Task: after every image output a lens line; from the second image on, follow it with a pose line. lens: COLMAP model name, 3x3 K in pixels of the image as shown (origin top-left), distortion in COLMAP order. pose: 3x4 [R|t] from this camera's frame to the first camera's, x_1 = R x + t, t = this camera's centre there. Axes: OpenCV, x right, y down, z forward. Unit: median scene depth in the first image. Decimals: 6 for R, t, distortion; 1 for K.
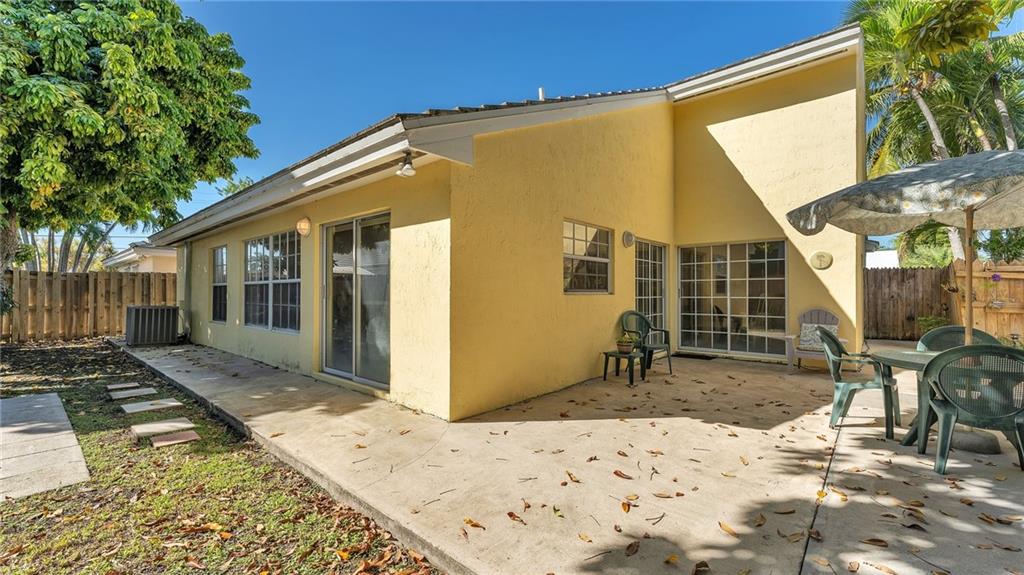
lens RADIAL K [[417.2, 0, 510.3], [0, 417.2, 288.6], [0, 0, 1]] dist [0.000200, 0.000212]
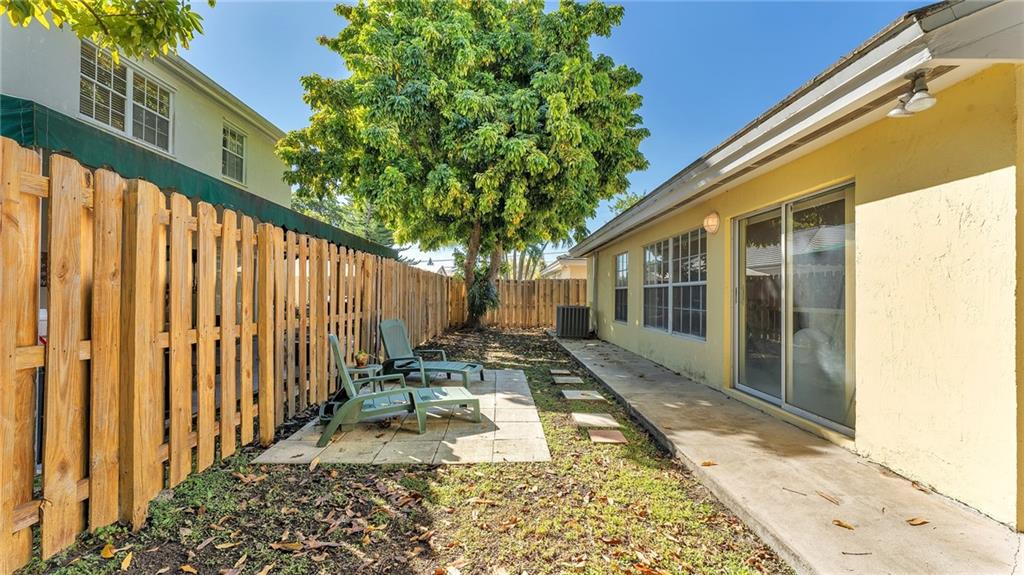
lens RADIAL K [[412.0, 0, 512.0], [0, 412.0, 287.5], [0, 0, 1]] dist [0.000083, -0.000006]
pose [[0.671010, -0.007436, -0.741411, -0.126491], [-0.000464, 0.999945, -0.010450, 0.000452], [0.741448, 0.007356, 0.670970, 0.086549]]
